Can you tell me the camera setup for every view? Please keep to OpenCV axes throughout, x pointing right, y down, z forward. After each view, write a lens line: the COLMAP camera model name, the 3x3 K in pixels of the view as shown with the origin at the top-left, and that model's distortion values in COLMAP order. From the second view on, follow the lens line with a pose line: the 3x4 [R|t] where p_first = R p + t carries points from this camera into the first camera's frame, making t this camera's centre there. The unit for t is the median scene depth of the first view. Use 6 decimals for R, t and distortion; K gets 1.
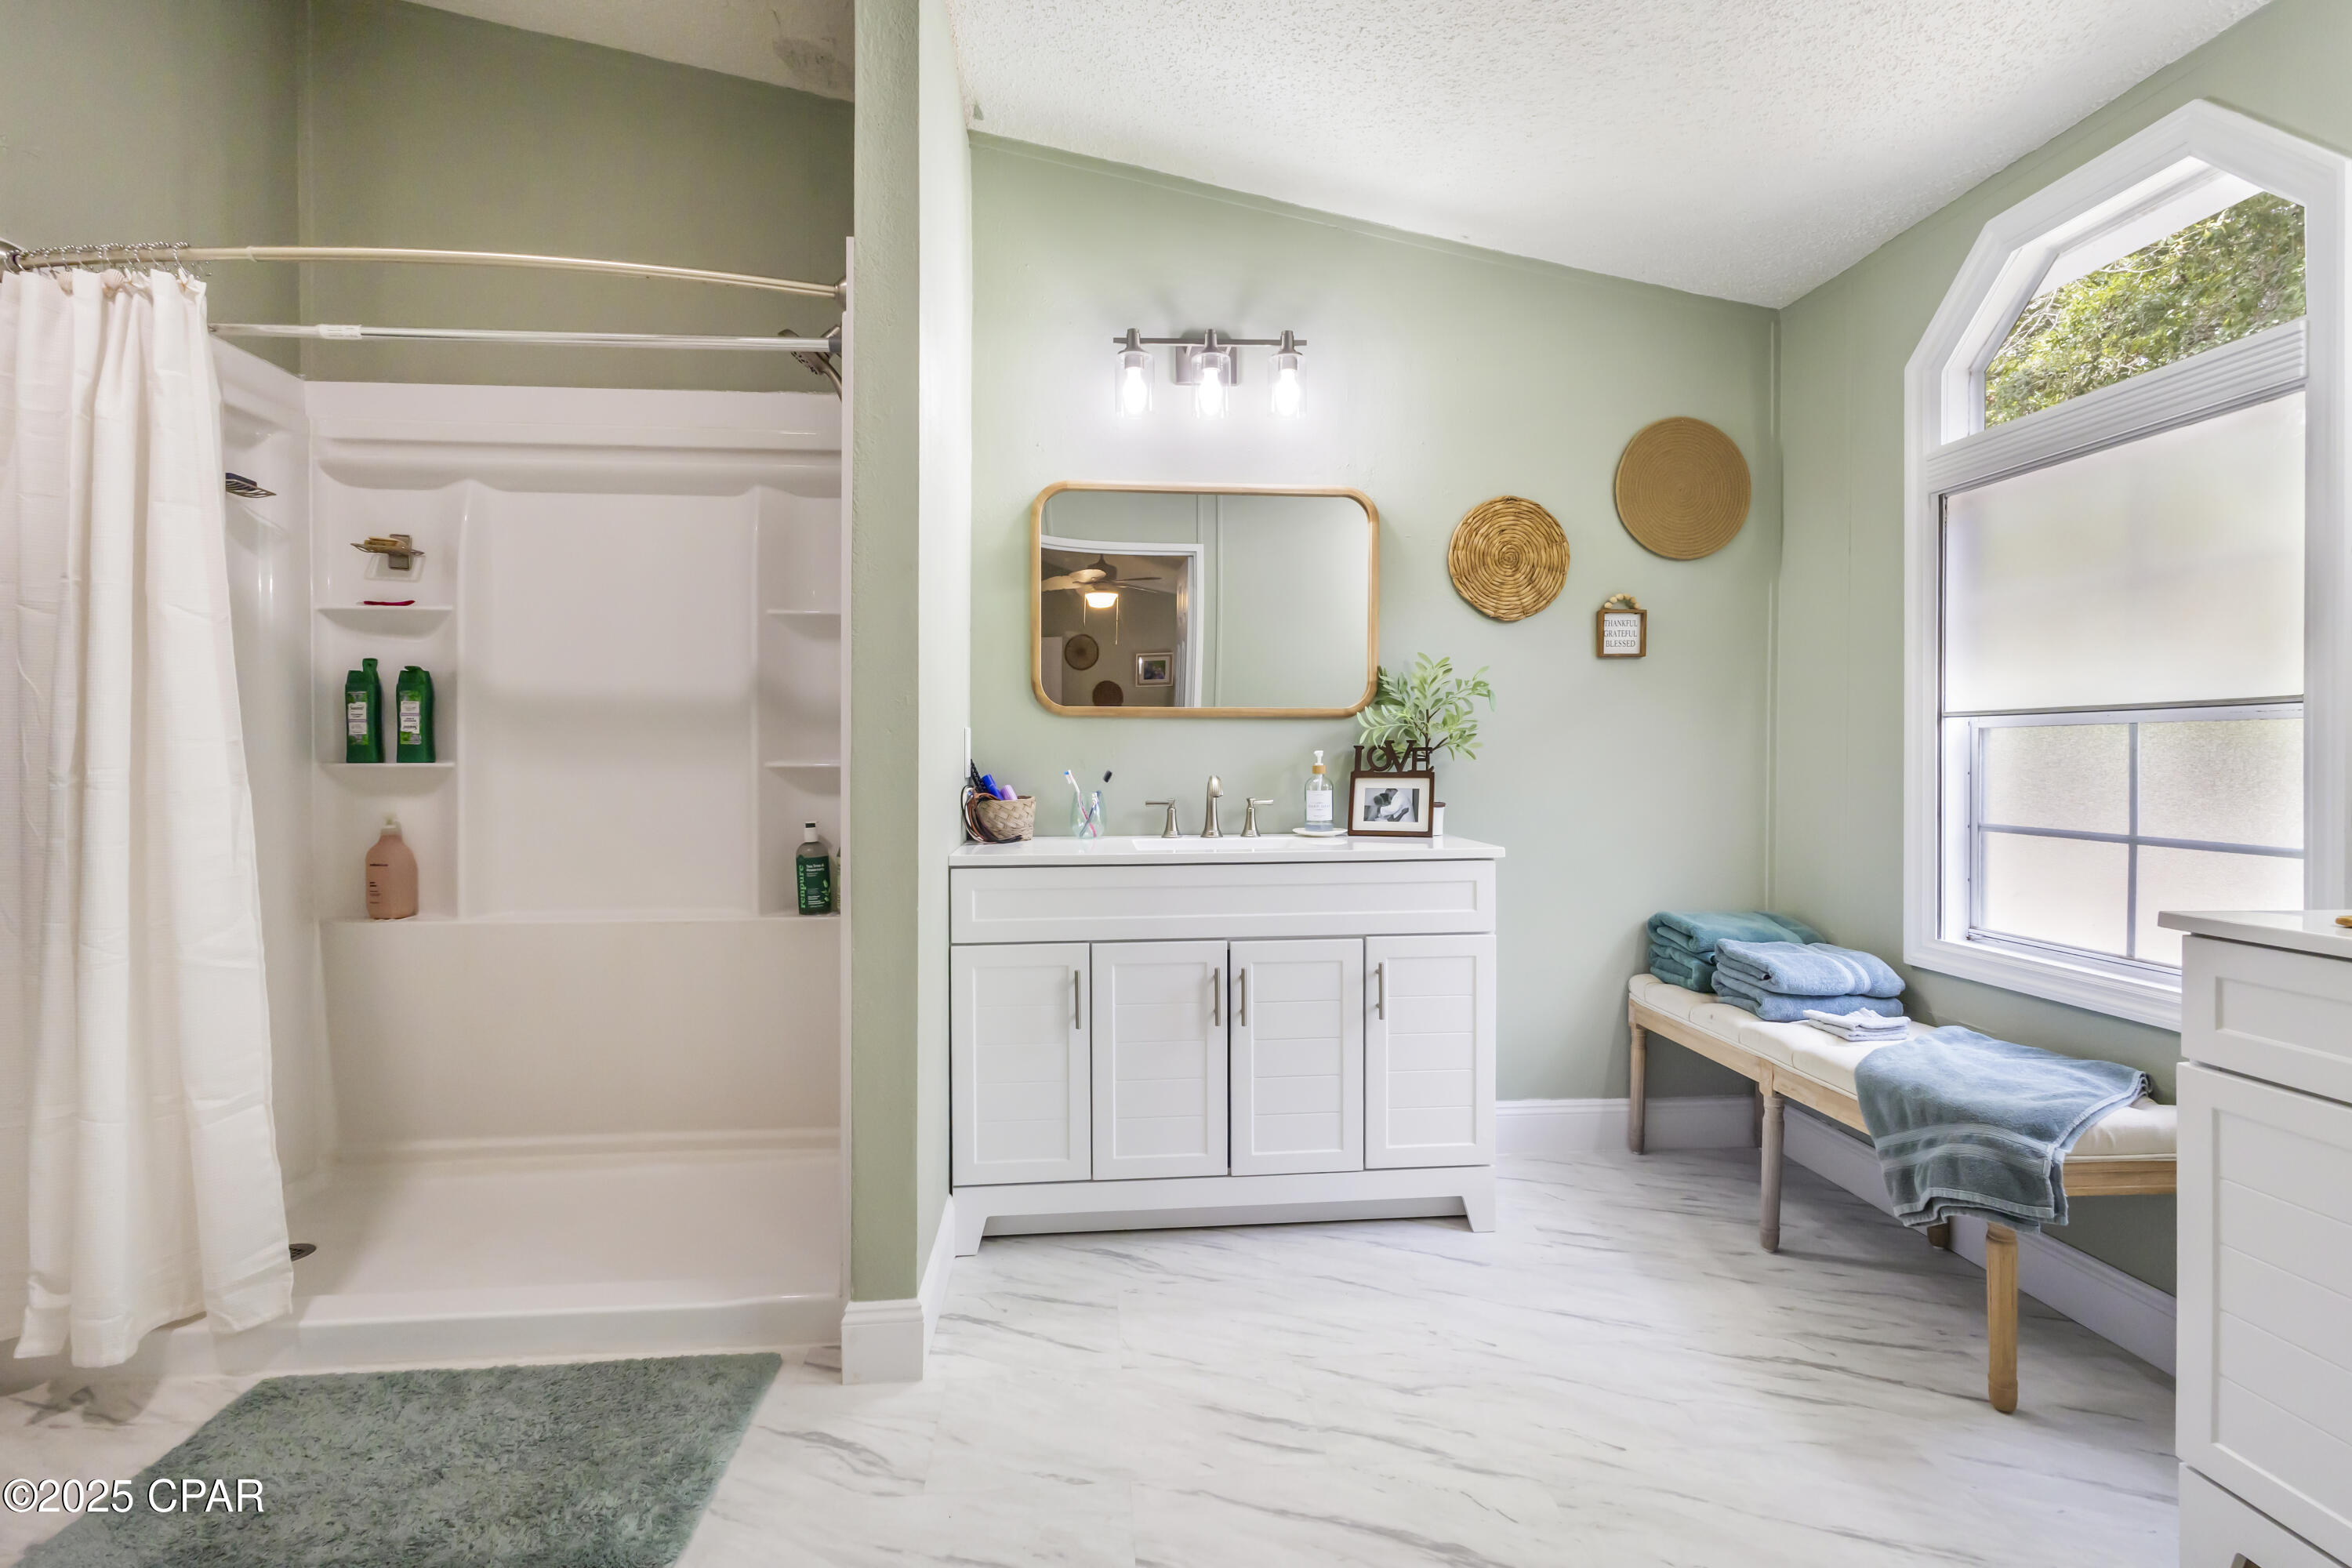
lens RADIAL K [[1099.5, 0, 1181.8], [0, 1099.5, 756.7], [0, 0, 1]] dist [0.000947, -0.000567]
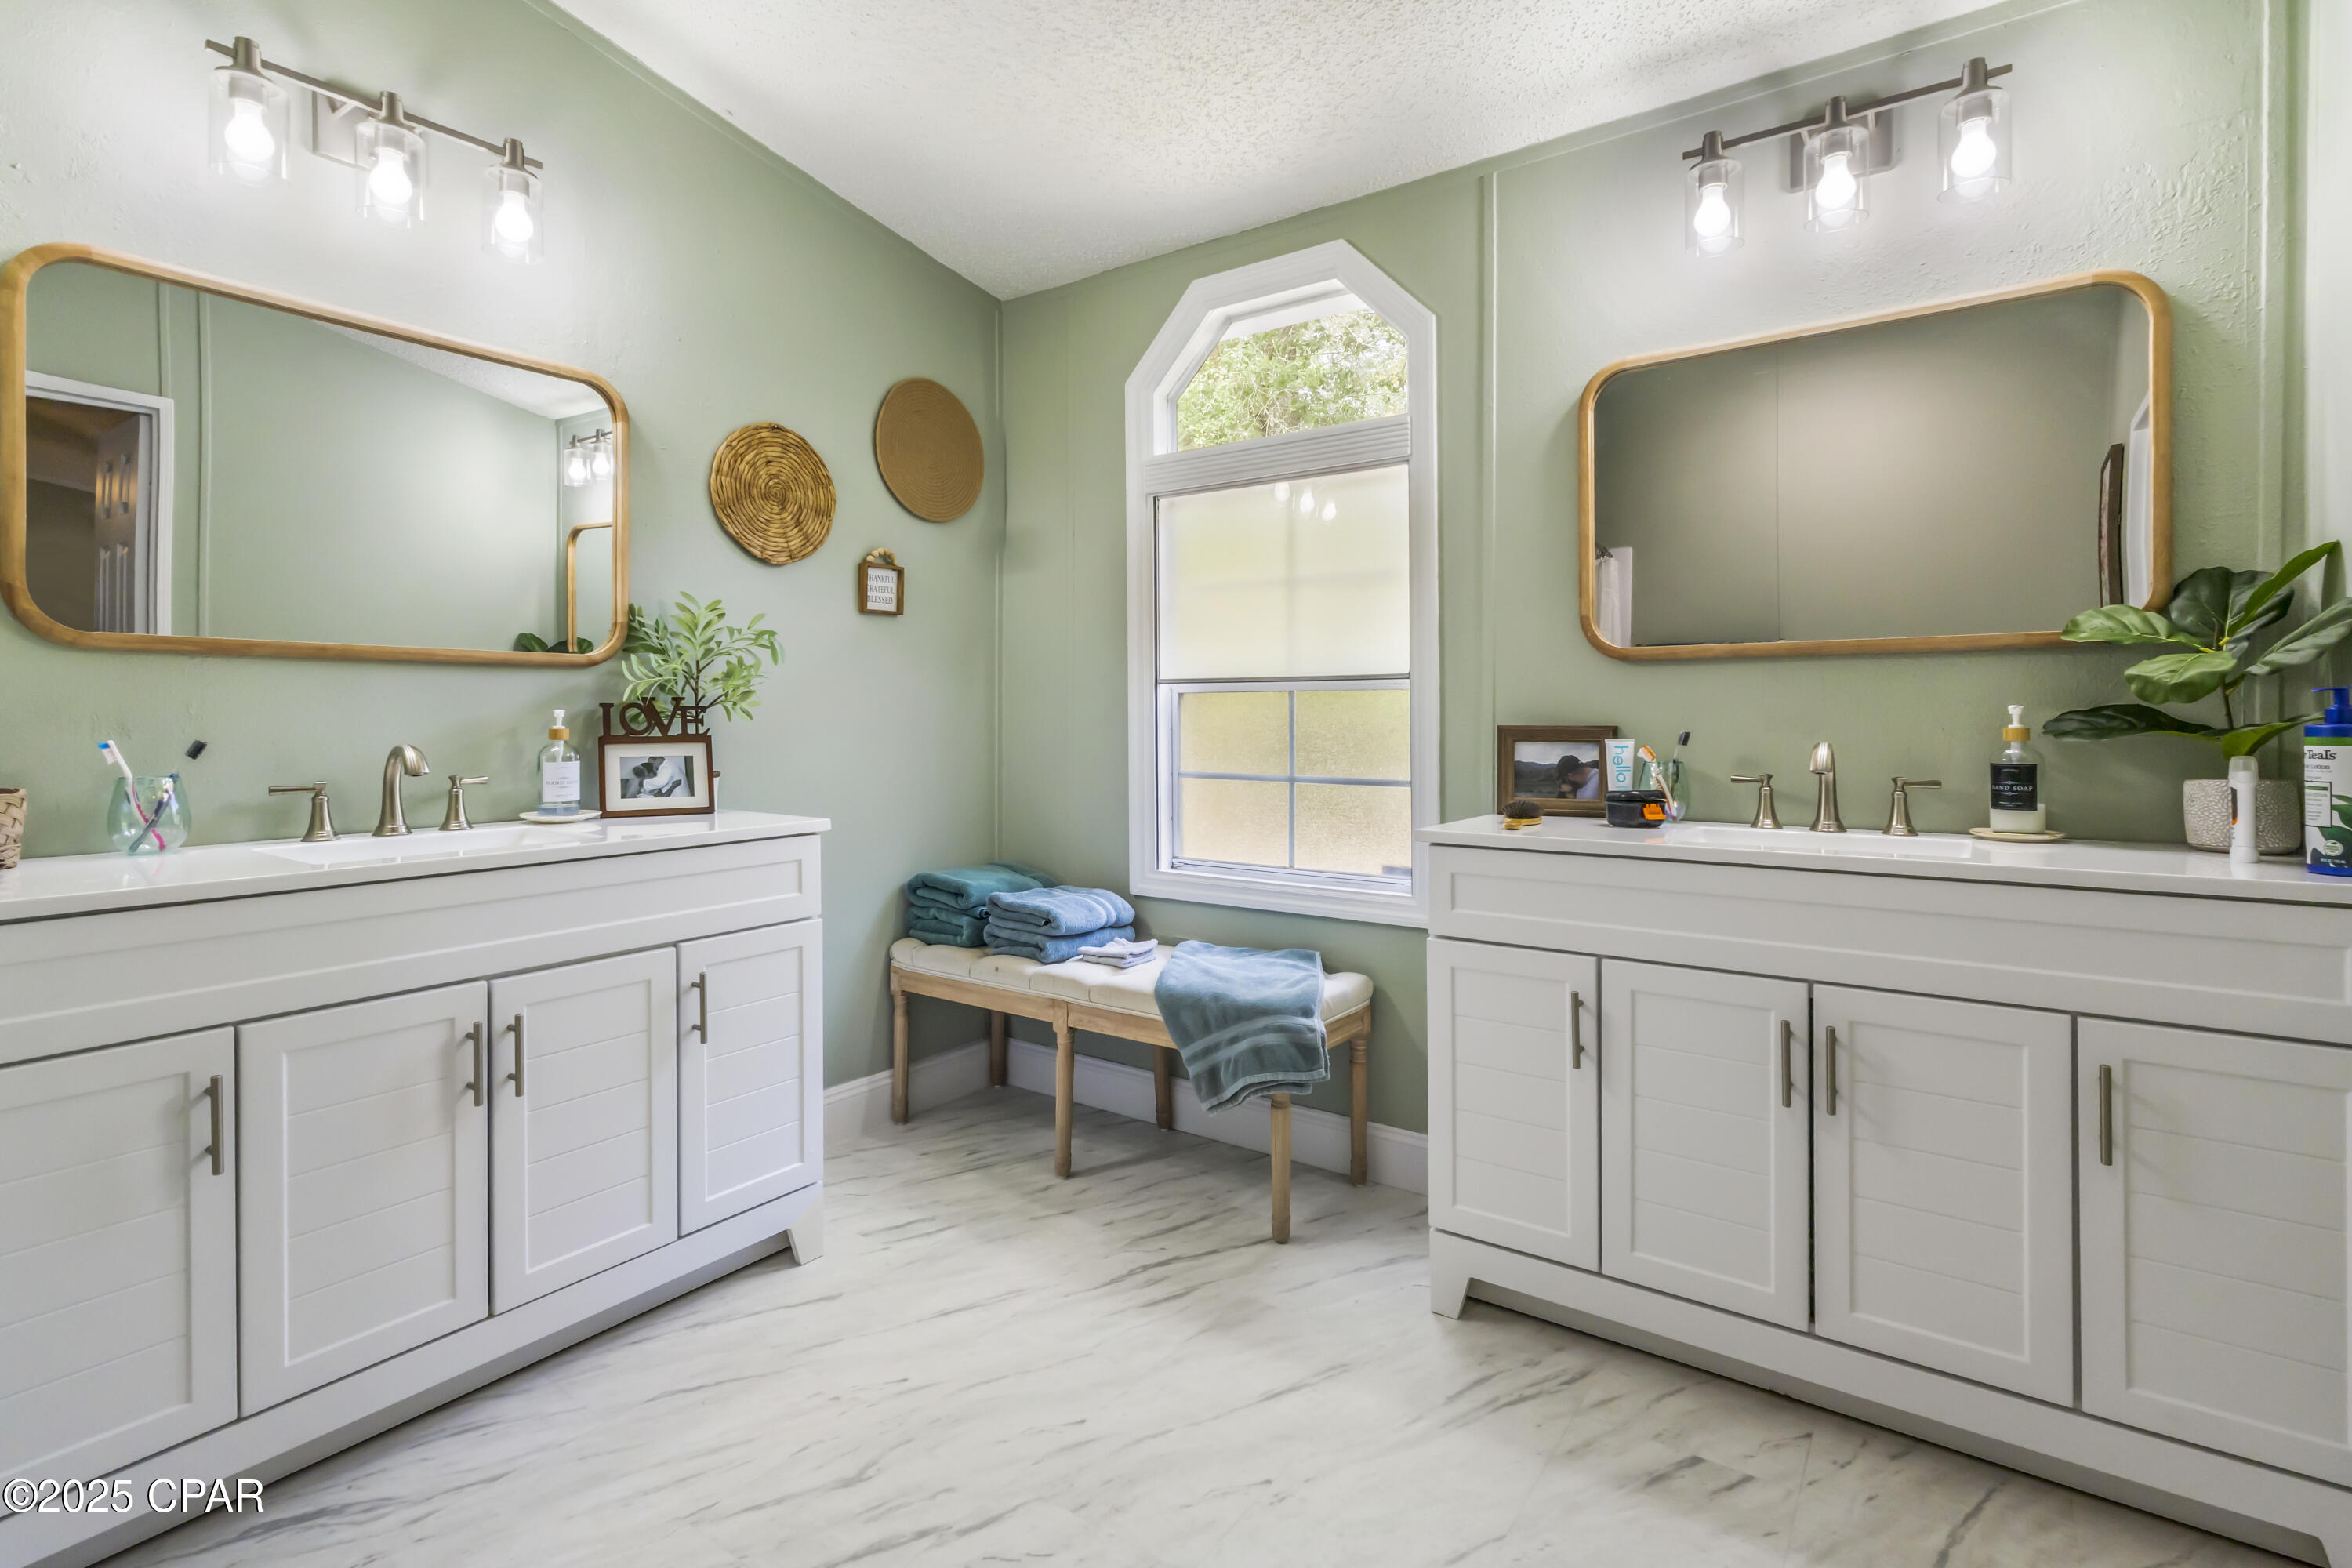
lens RADIAL K [[1109.9, 0, 1183.2], [0, 1109.9, 712.5], [0, 0, 1]] dist [0.000056, 0.001049]
pose [[0.642134, 0.002558, 0.766588, -0.195902], [0.001233, 0.999990, -0.004370, 0.000705], [-0.766591, 0.003752, 0.642124, 0.189117]]
